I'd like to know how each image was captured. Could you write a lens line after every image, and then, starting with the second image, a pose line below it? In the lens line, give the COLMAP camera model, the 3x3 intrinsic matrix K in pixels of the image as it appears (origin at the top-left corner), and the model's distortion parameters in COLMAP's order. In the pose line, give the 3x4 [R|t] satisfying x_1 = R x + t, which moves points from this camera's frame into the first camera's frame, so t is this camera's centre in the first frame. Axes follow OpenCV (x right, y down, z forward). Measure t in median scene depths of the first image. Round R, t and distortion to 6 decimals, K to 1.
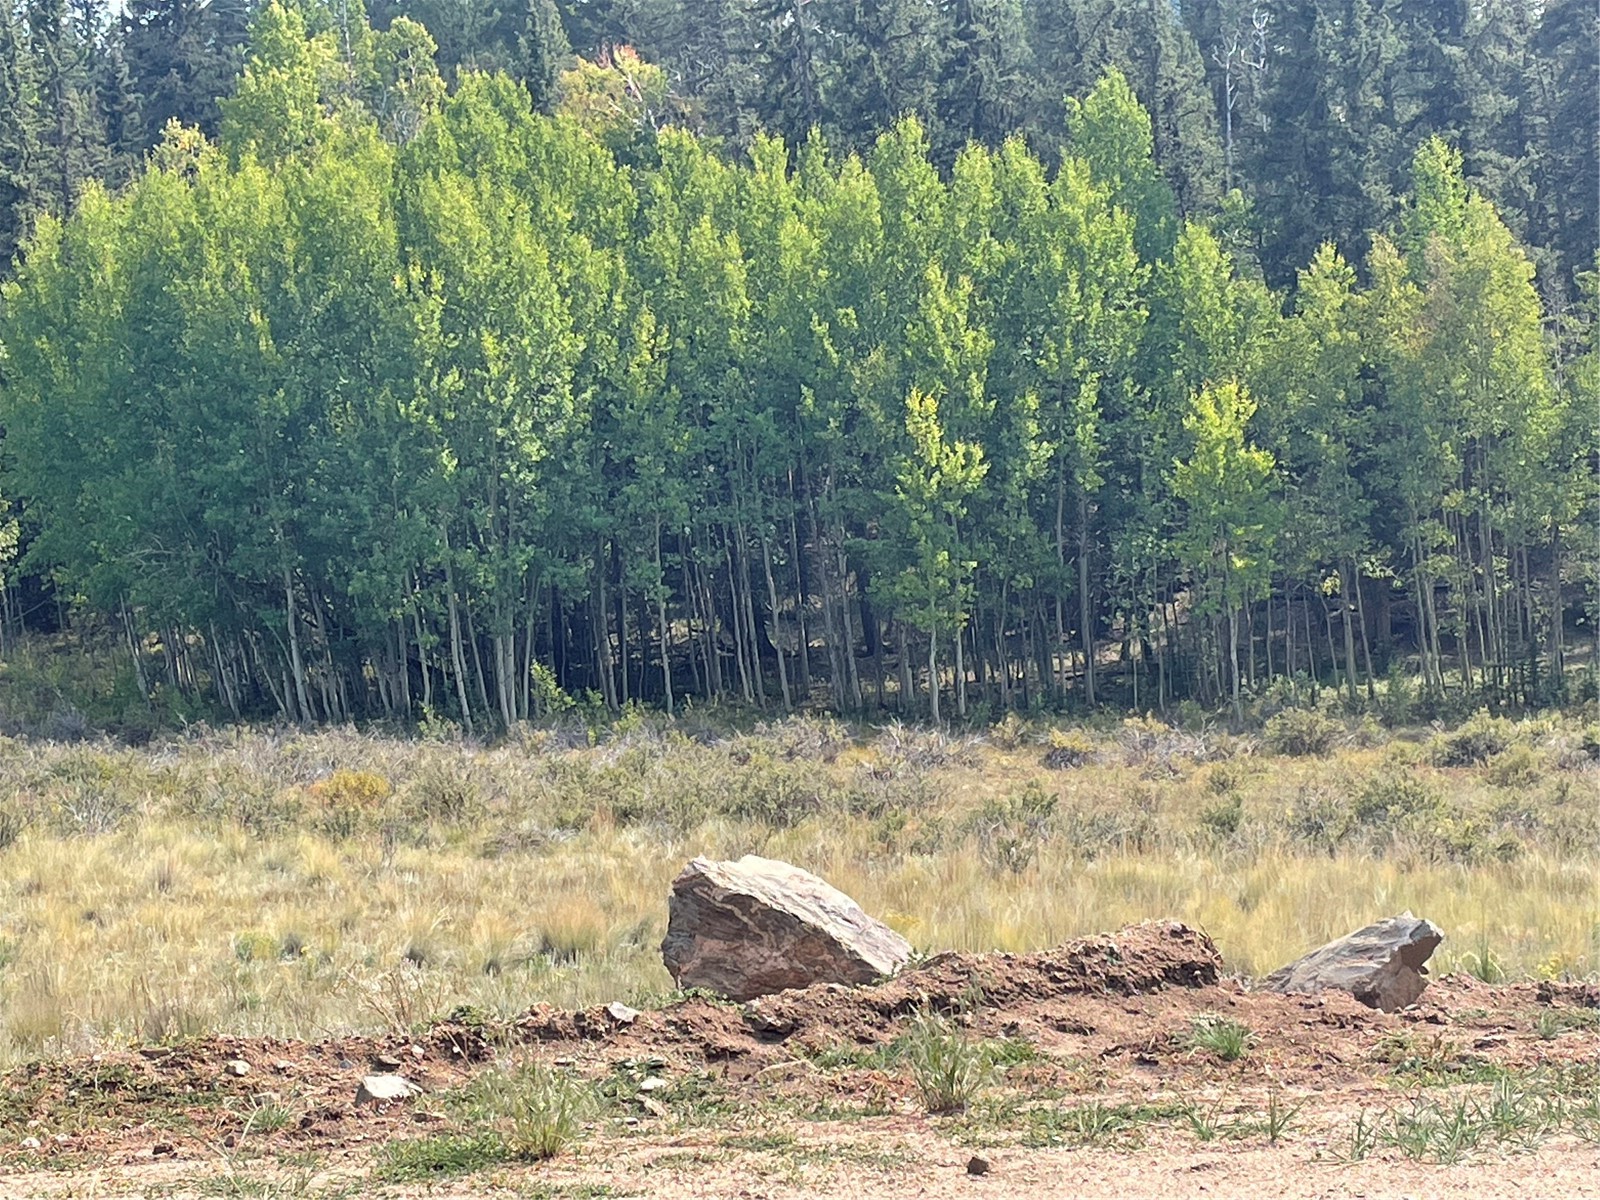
lens RADIAL K [[3083.2, 0, 800.0], [0, 3083.2, 600.0], [0, 0, 1]] dist [0.066448, 0.084592]
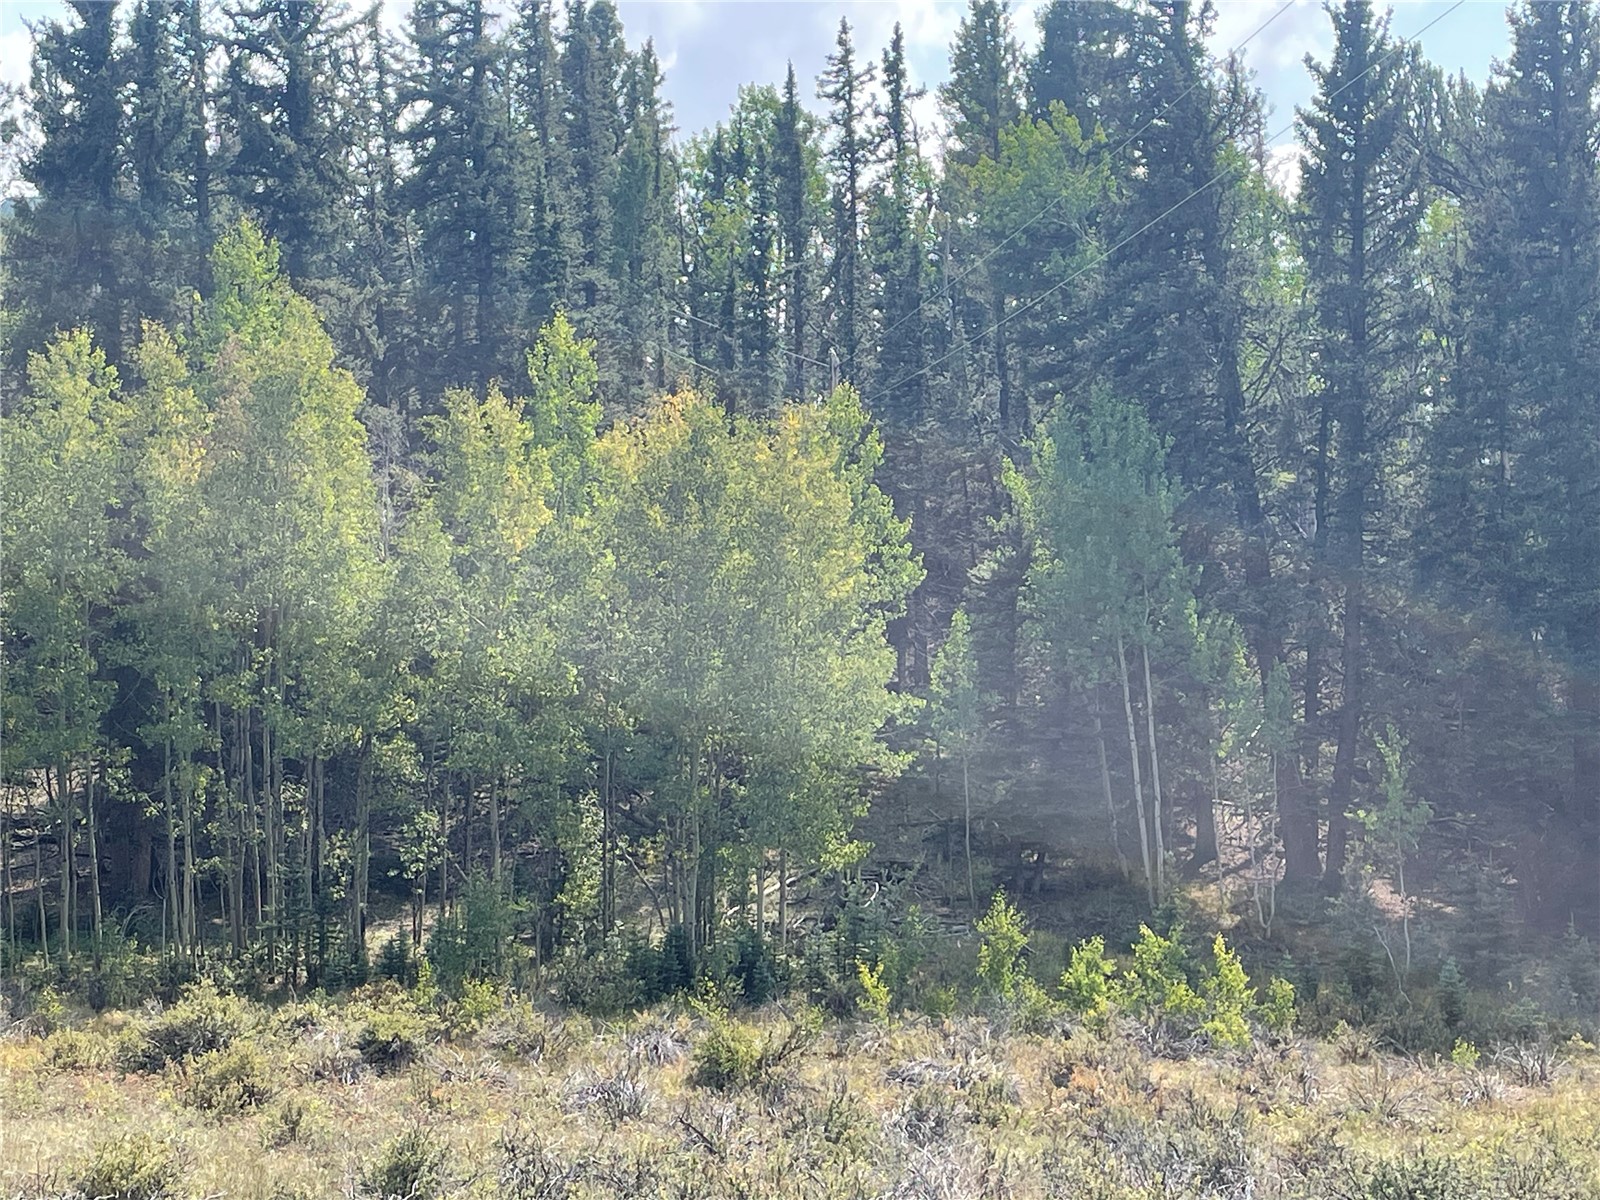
lens RADIAL K [[2800.7, 0, 827.6], [0, 2800.7, 573.5], [0, 0, 1]] dist [0.098623, -0.053346]
pose [[0.928647, 0.089452, 0.360018, 0.101646], [-0.046712, 0.990964, -0.125729, 0.015854], [-0.368011, 0.099940, 0.924435, 0.338551]]
